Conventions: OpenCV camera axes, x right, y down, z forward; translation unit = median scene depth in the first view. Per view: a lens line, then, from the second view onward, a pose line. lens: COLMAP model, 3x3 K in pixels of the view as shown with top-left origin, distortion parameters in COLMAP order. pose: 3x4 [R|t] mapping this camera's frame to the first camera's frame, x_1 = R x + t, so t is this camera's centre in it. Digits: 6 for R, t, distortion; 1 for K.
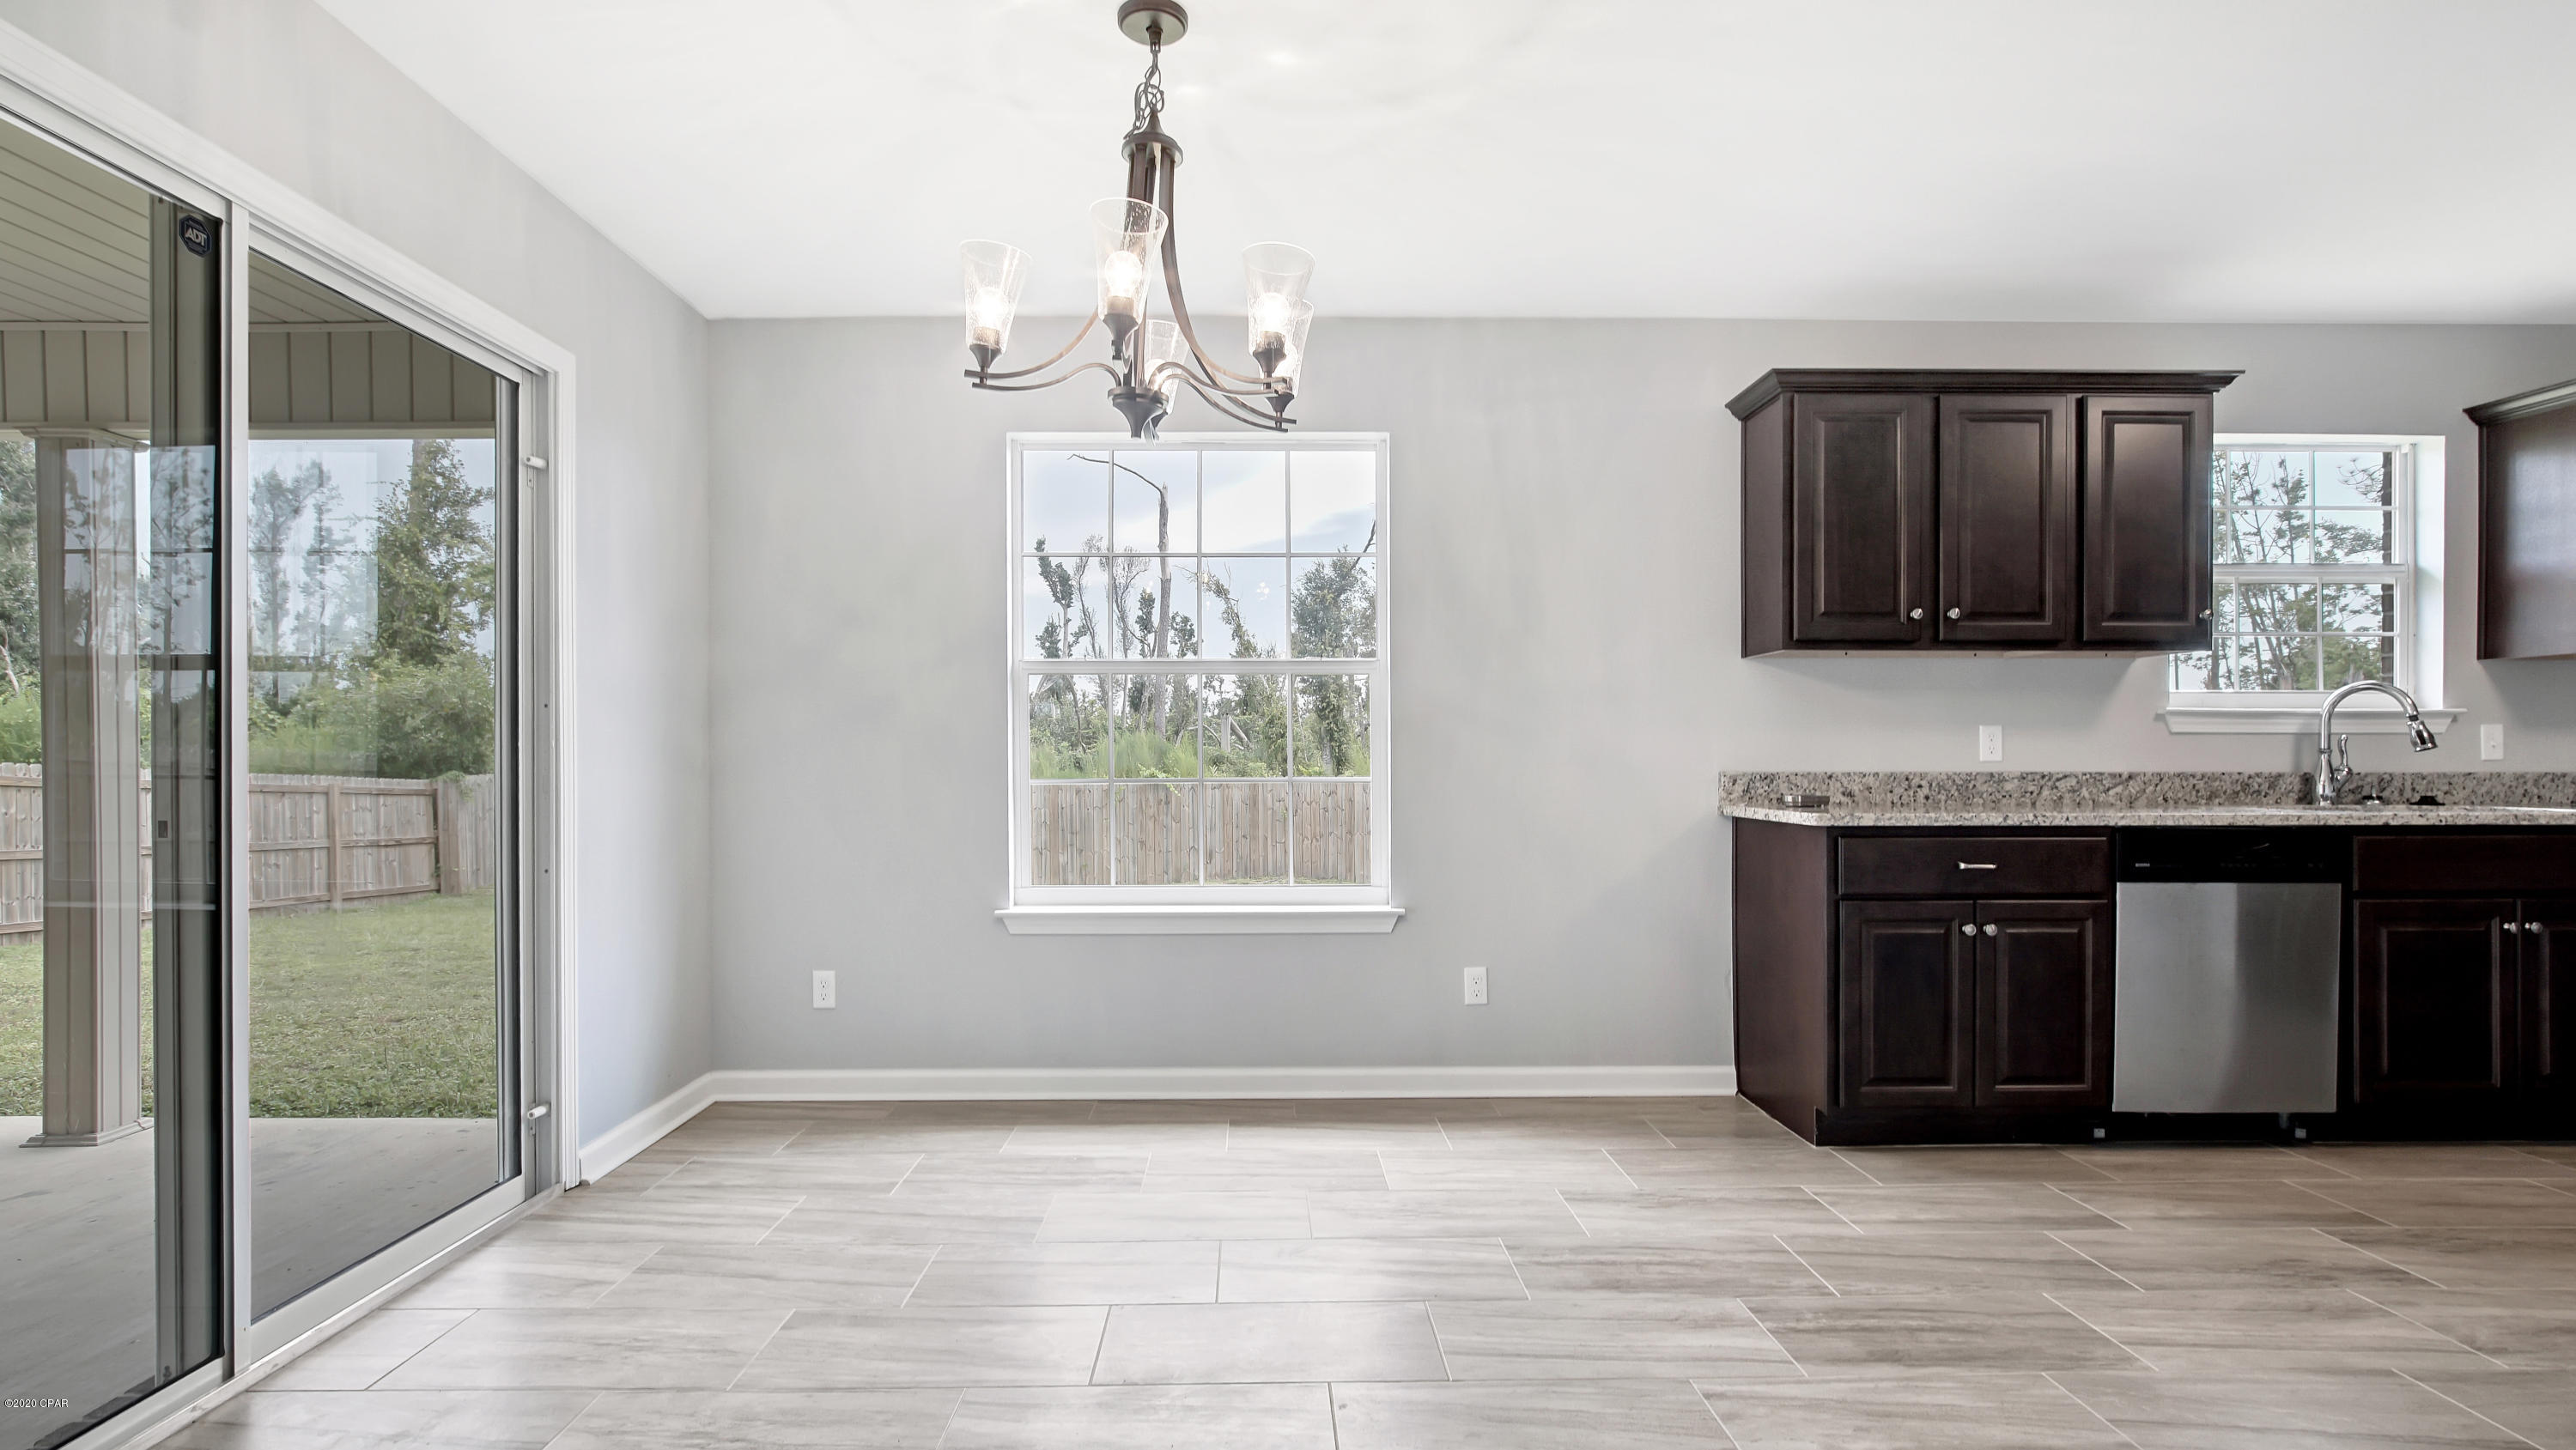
lens RADIAL K [[1182.3, 0, 1276.9], [0, 1182.3, 745.9], [0, 0, 1]] dist [-0.005427, 0.002234]
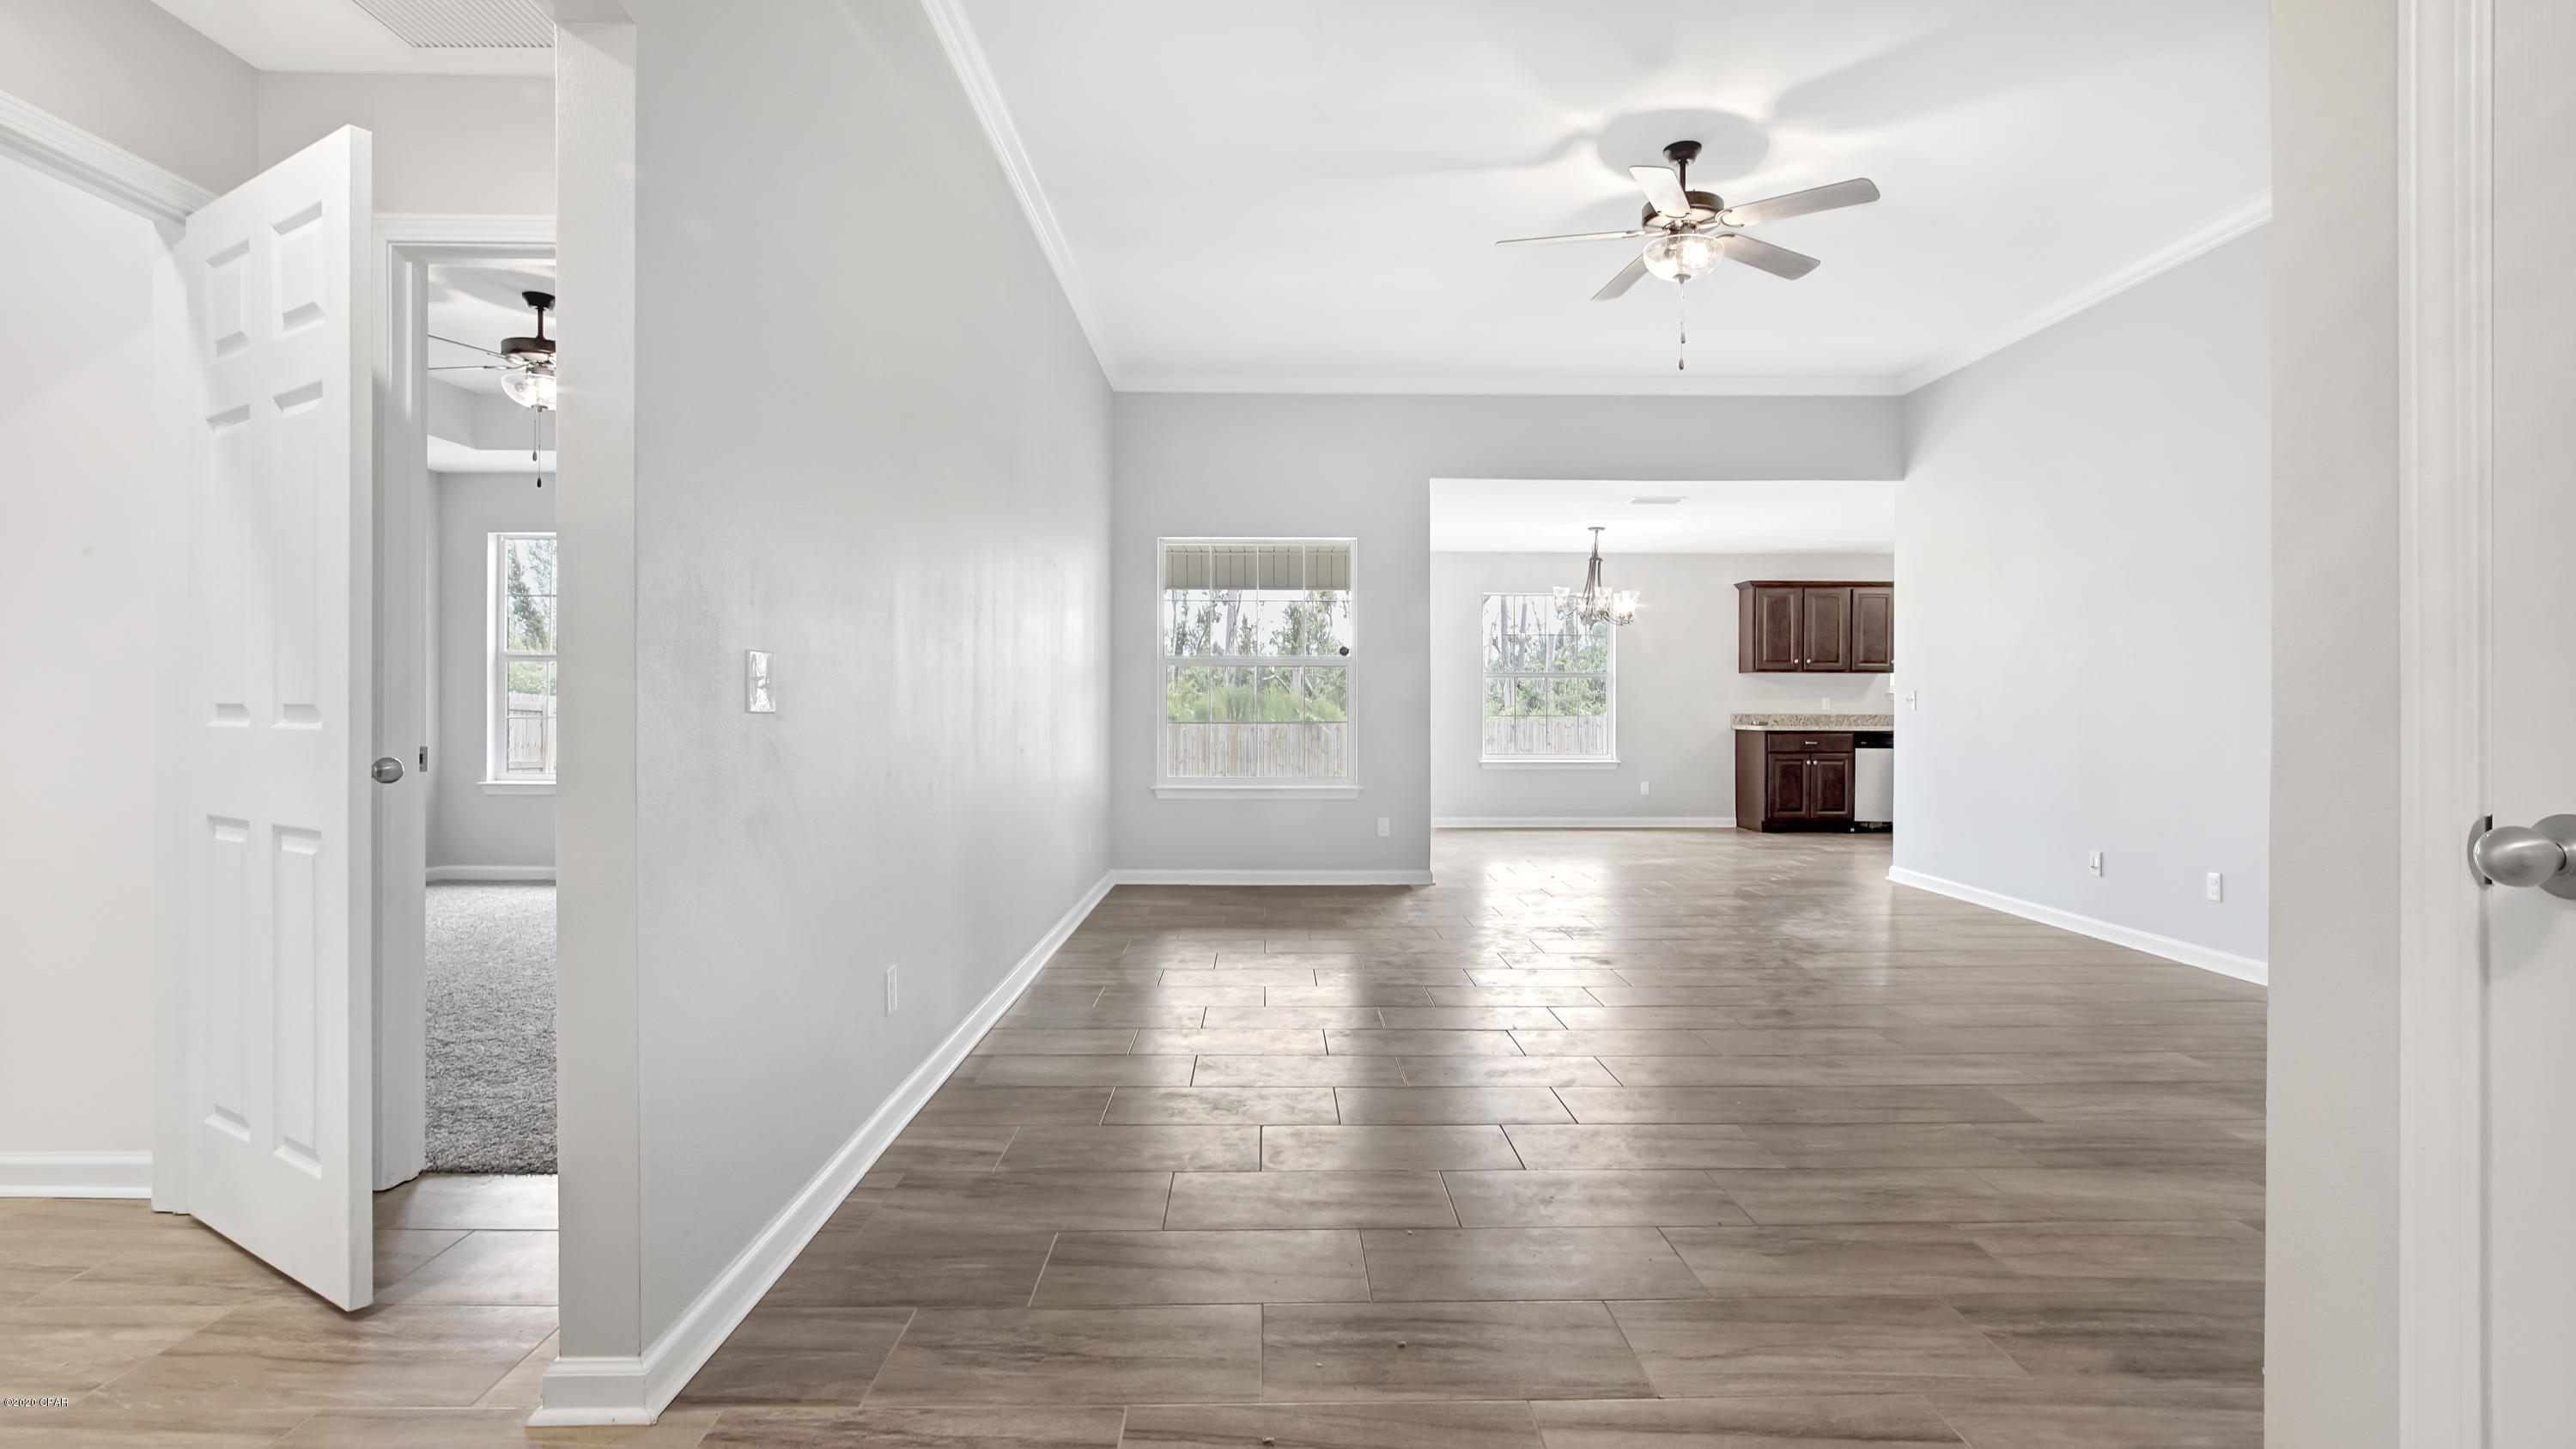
lens RADIAL K [[1182.6, 0, 1285.9], [0, 1182.6, 700.2], [0, 0, 1]] dist [-0.005427, 0.002234]
pose [[0.999924, 0.003965, 0.011642, -0.783795], [-0.004039, 0.999972, 0.006276, -0.025582], [-0.011617, -0.006322, 0.999913, -1.970330]]
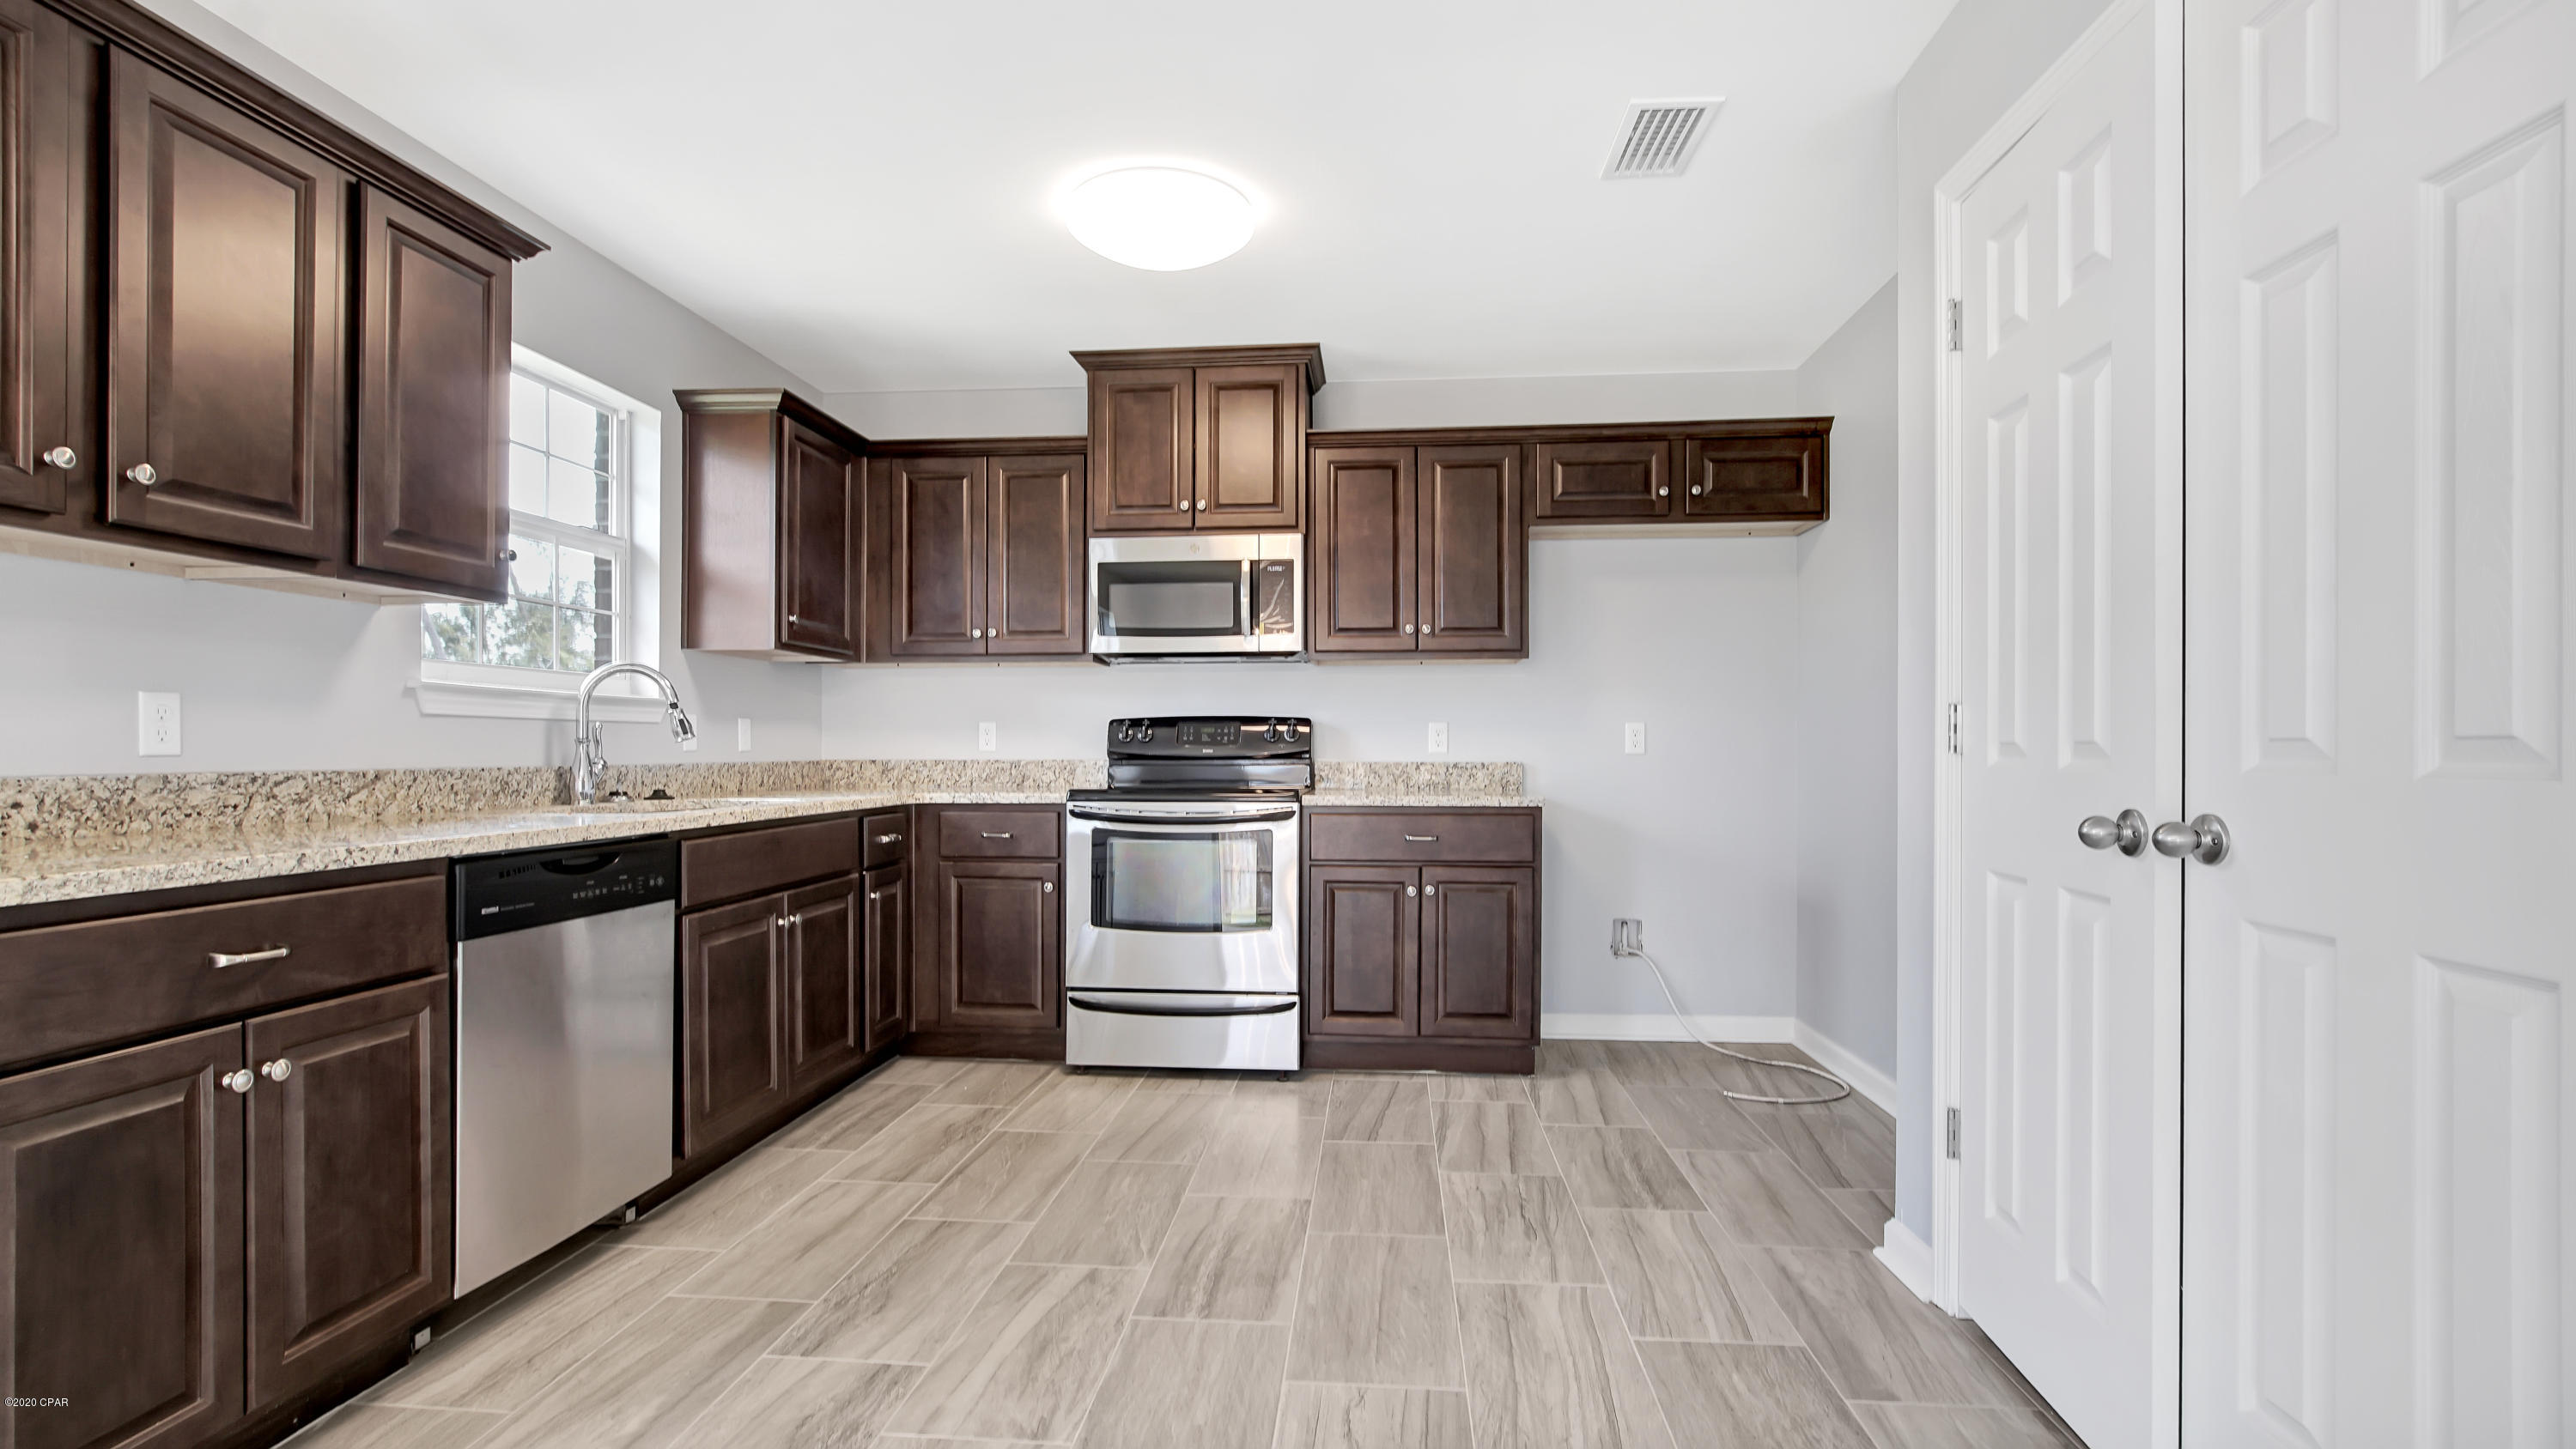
lens RADIAL K [[1182.3, 0, 1284.9], [0, 1182.3, 749.7], [0, 0, 1]] dist [-0.005427, 0.002234]
pose [[0.113511, -0.001729, 0.993535, 0.109350], [-0.011052, 0.999934, 0.003003, 0.002920], [-0.993475, -0.011322, 0.113484, 0.431612]]
